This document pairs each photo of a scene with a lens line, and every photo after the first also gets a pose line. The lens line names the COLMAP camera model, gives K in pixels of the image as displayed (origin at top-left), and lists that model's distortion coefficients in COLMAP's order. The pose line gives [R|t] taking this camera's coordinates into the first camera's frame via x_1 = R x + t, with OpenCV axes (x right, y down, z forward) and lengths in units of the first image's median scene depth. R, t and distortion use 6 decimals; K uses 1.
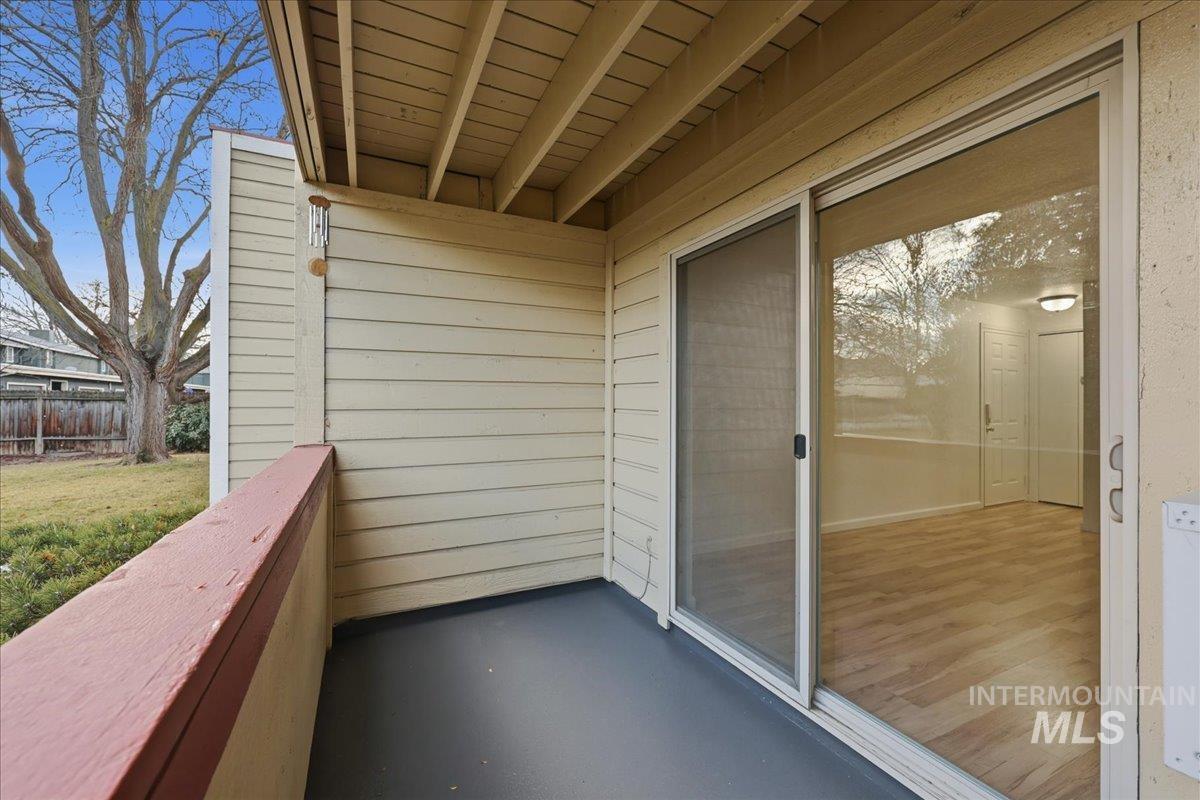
lens RADIAL K [[486.5, 0, 600.0], [0, 486.5, 401.0], [0, 0, 1]] dist [-0.000409, 0.000072]
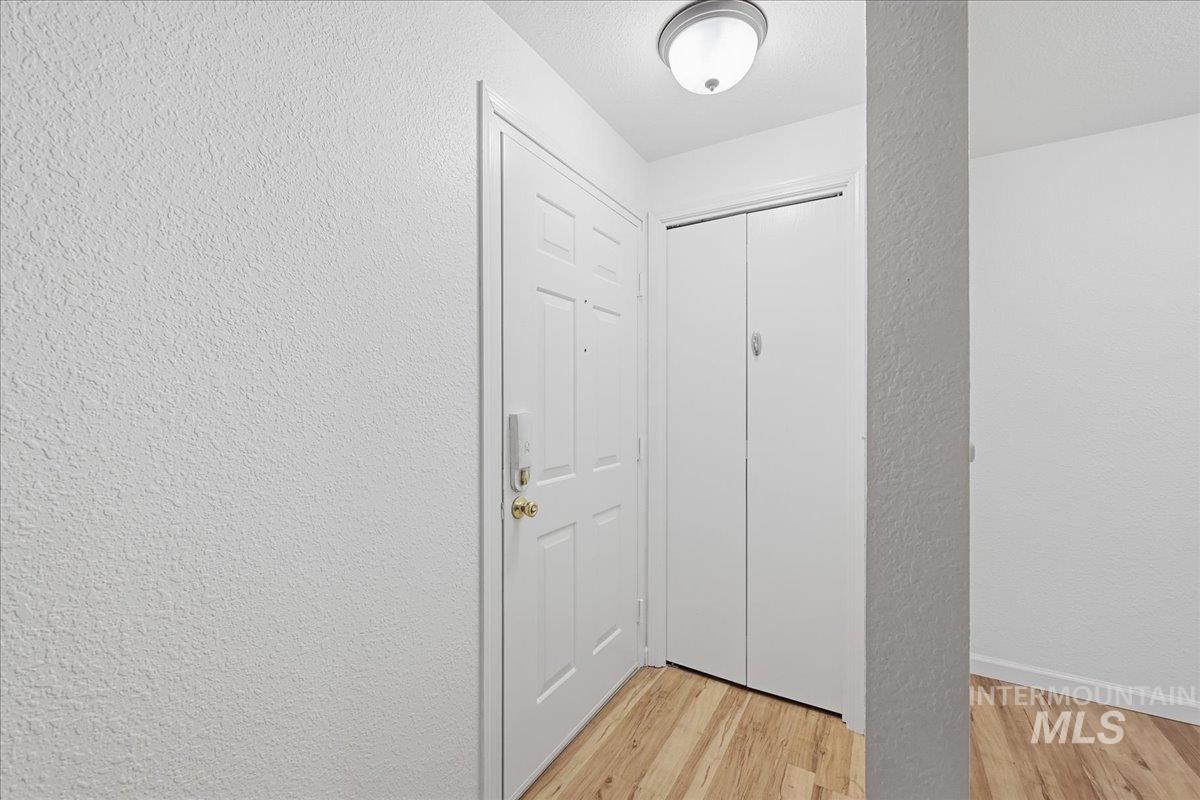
lens RADIAL K [[486.5, 0, 602.4], [0, 486.5, 398.6], [0, 0, 1]] dist [-0.000409, 0.000072]
pose [[0.836154, 0.002506, 0.548489, 0.679963], [-0.001317, 0.999996, -0.002561, -0.001245], [-0.548493, 0.001419, 0.836154, 0.739608]]
